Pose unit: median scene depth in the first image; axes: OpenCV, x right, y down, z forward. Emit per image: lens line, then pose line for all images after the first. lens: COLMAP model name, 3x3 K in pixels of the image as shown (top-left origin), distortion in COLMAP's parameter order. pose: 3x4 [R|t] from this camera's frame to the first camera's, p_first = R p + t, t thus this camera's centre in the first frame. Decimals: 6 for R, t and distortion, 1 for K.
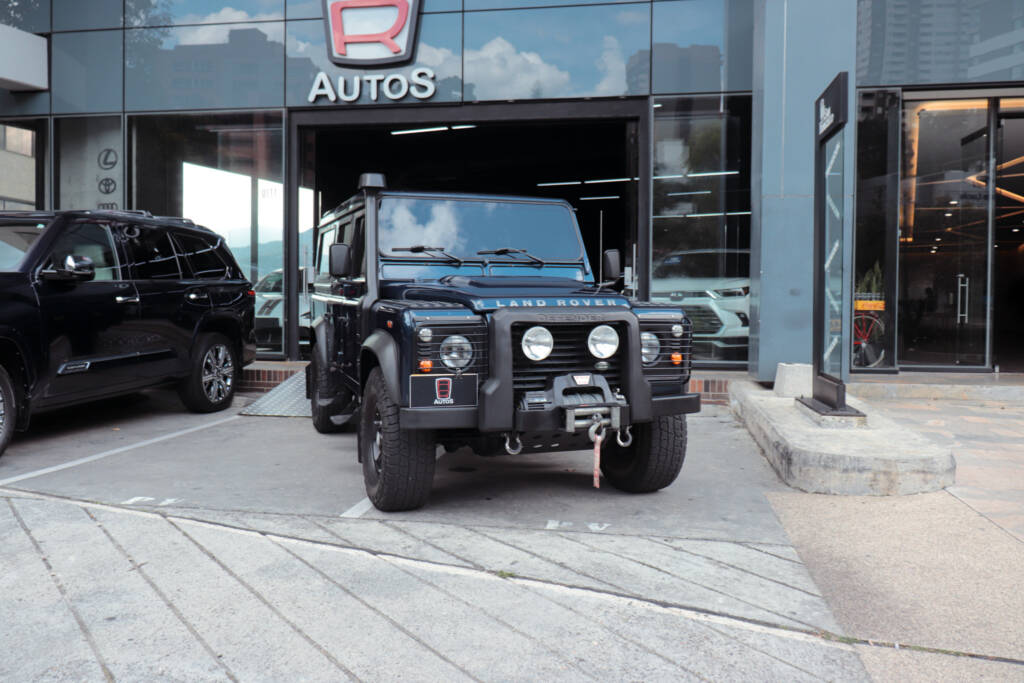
lens RADIAL K [[812.5, 0, 510.9], [0, 812.5, 335.5], [0, 0, 1]] dist [-0.002036, -0.012860]
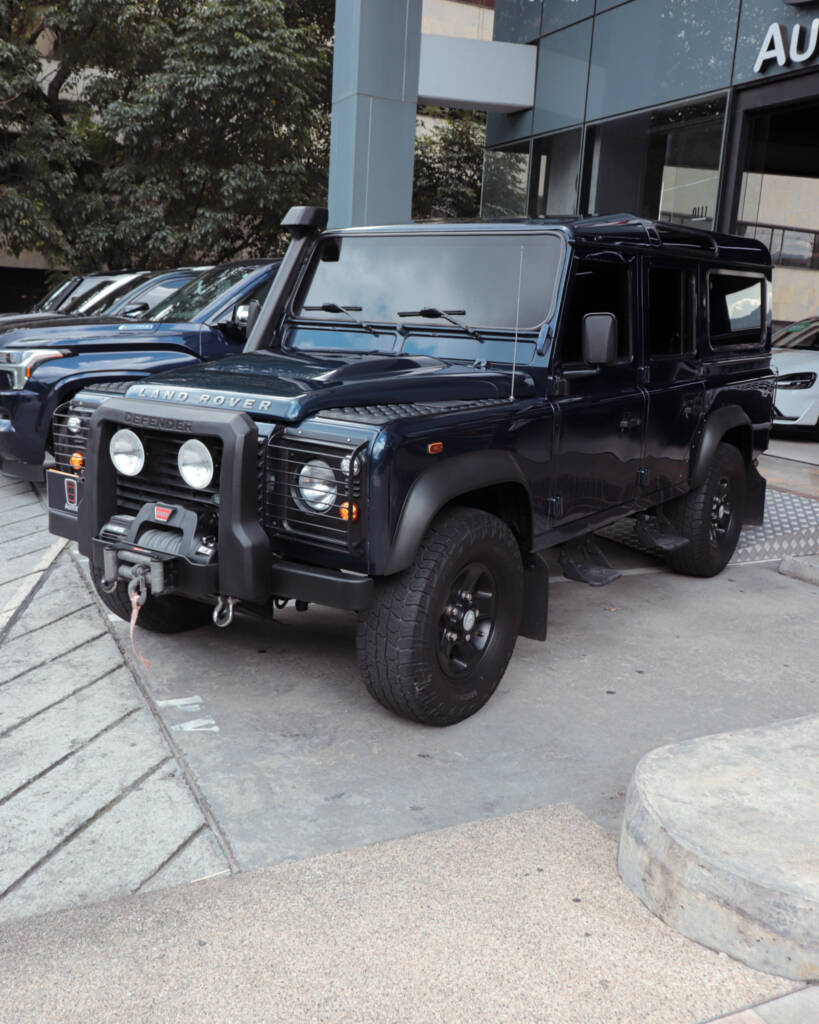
lens RADIAL K [[1002.4, 0, 409.5], [0, 1002.4, 512.0], [0, 0, 1]] dist [-0.001419, 0.010707]
pose [[0.563931, 0.180096, -0.805945, 0.584398], [-0.077449, 0.983163, 0.165504, -0.067988], [0.822182, -0.030913, 0.568384, 0.450901]]
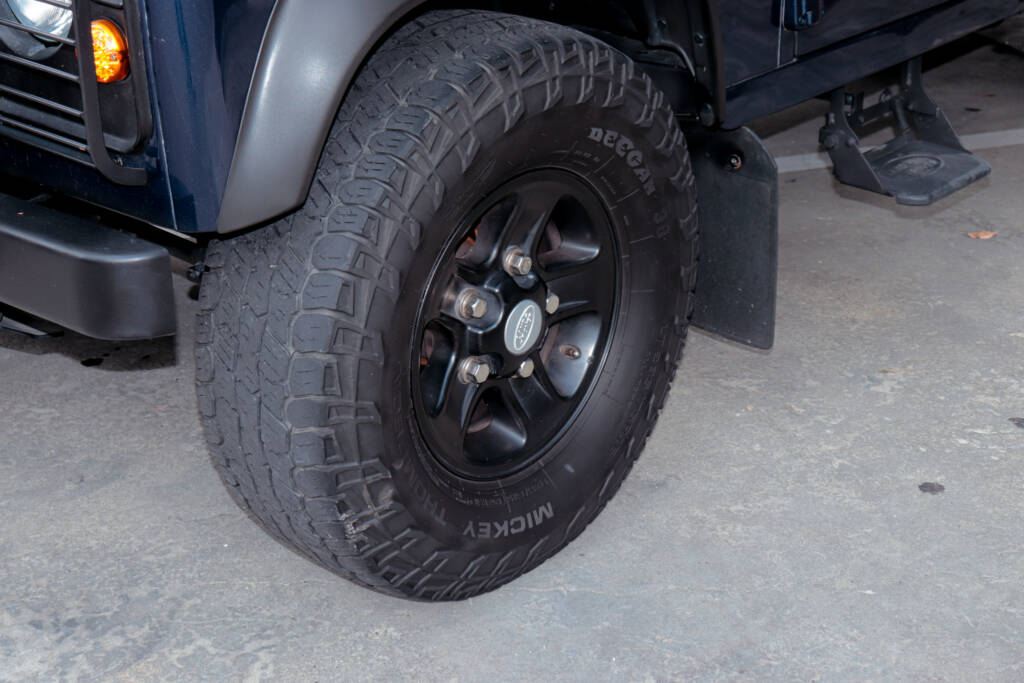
lens RADIAL K [[1733.3, 0, 512.0], [0, 1733.3, 341.5], [0, 0, 1]] dist [0.016374, -0.006238]
pose [[0.465311, 0.353721, -0.811398, 0.445675], [-0.038109, 0.923837, 0.380884, -0.051197], [0.884326, -0.146308, 0.443352, 0.644614]]
